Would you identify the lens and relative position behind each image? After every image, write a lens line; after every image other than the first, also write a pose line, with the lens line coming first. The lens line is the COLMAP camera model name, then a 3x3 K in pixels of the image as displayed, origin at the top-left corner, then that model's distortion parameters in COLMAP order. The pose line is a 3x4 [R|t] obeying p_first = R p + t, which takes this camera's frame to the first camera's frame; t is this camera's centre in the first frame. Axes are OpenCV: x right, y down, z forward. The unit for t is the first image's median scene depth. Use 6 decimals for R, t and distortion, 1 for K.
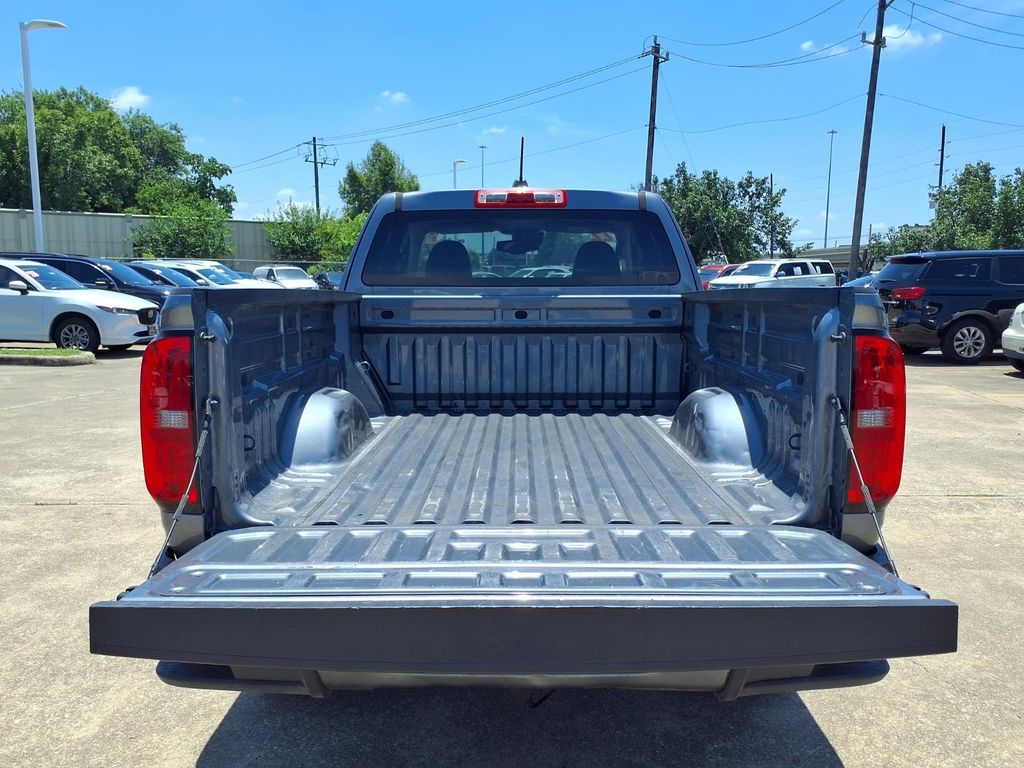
lens RADIAL K [[879.0, 0, 488.3], [0, 879.0, 384.4], [0, 0, 1]] dist [0.026758, 0.004781]
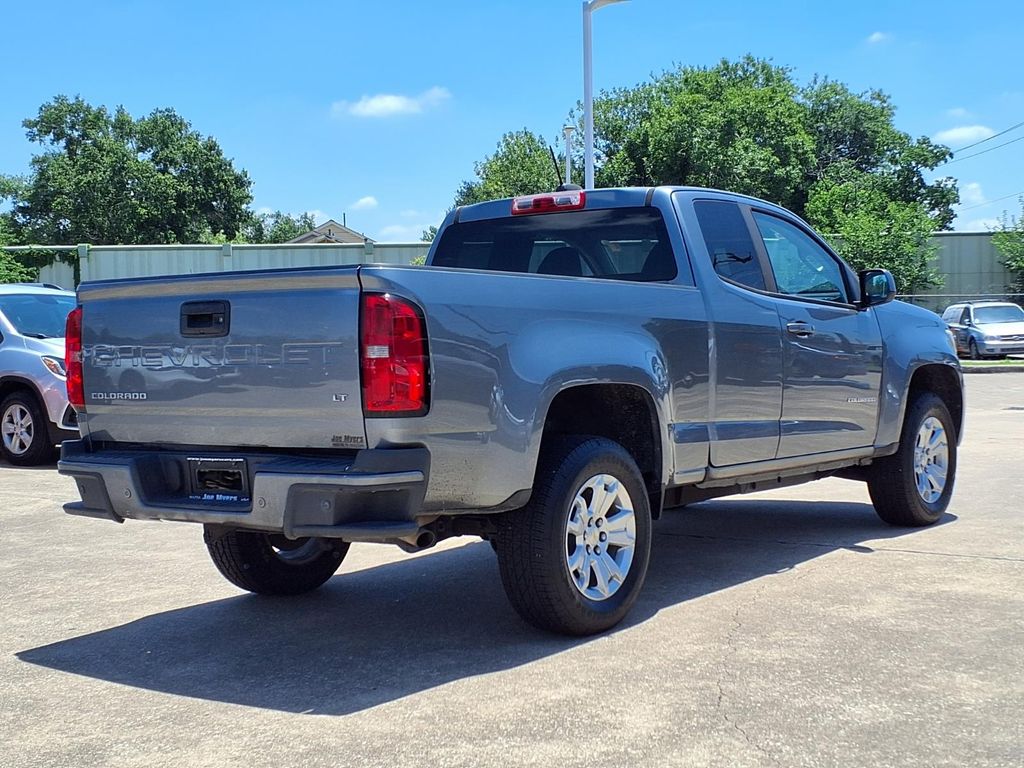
lens RADIAL K [[1478.8, 0, 515.4], [0, 1478.8, 411.0], [0, 0, 1]] dist [0.300543, -1.083294]
pose [[0.814743, 0.012739, -0.579682, 0.126629], [-0.052092, 0.997324, -0.051298, 0.015407], [0.577478, 0.071992, 0.813226, -0.053274]]
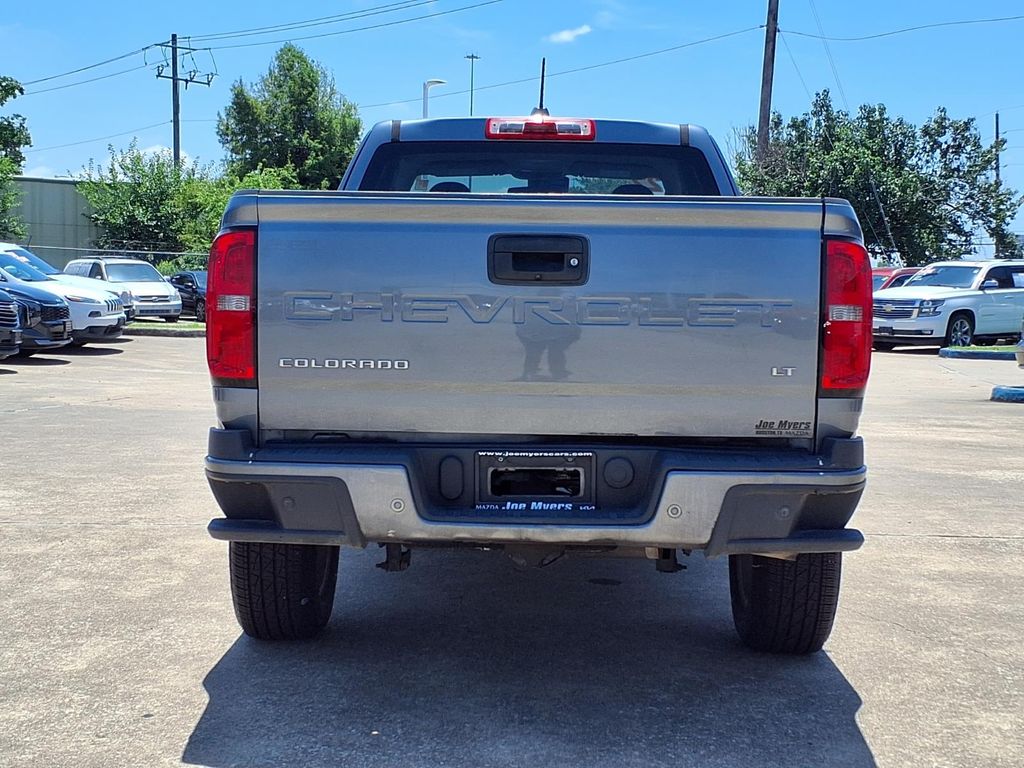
lens RADIAL K [[1660.9, 0, 463.8], [0, 1660.9, 384.4], [0, 0, 1]] dist [0.098595, -0.065054]
pose [[0.999780, 0.019902, -0.006564, -0.002612], [-0.020307, 0.997425, -0.068788, 0.017750], [0.005178, 0.068906, 0.997610, -0.070929]]
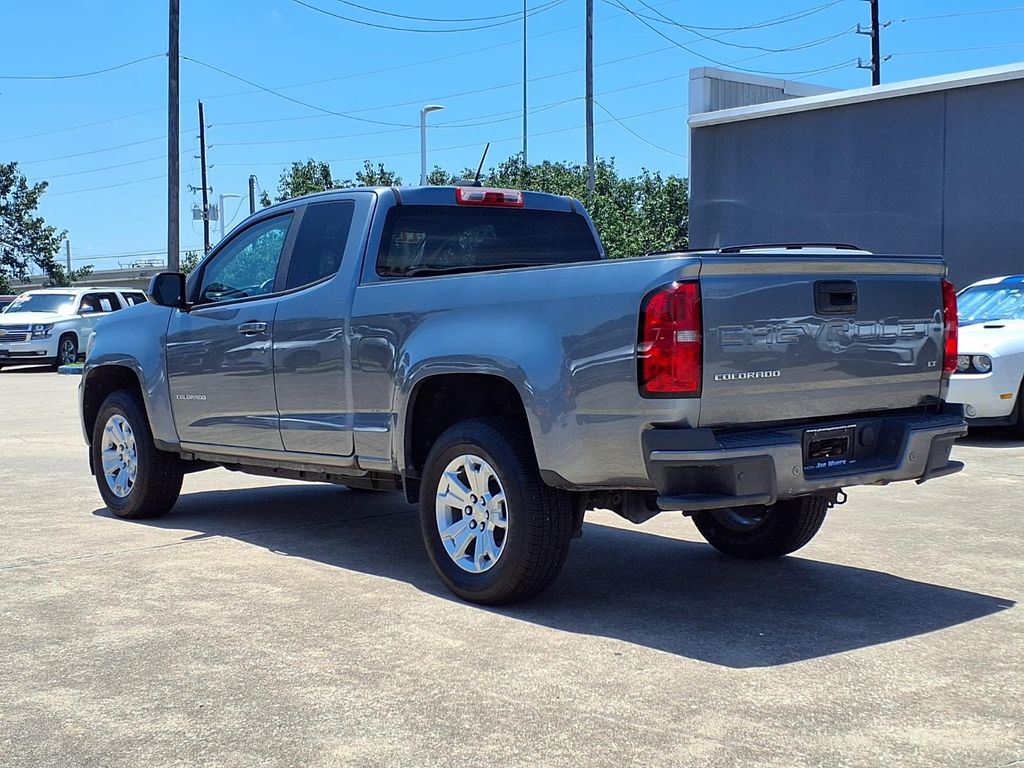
lens RADIAL K [[1478.8, 0, 515.4], [0, 1478.8, 411.0], [0, 0, 1]] dist [0.300543, -1.083294]
pose [[0.748050, -0.053523, 0.661480, -0.145272], [0.097669, 0.994768, -0.029960, 0.013555], [-0.656416, 0.087018, 0.749364, -0.046630]]
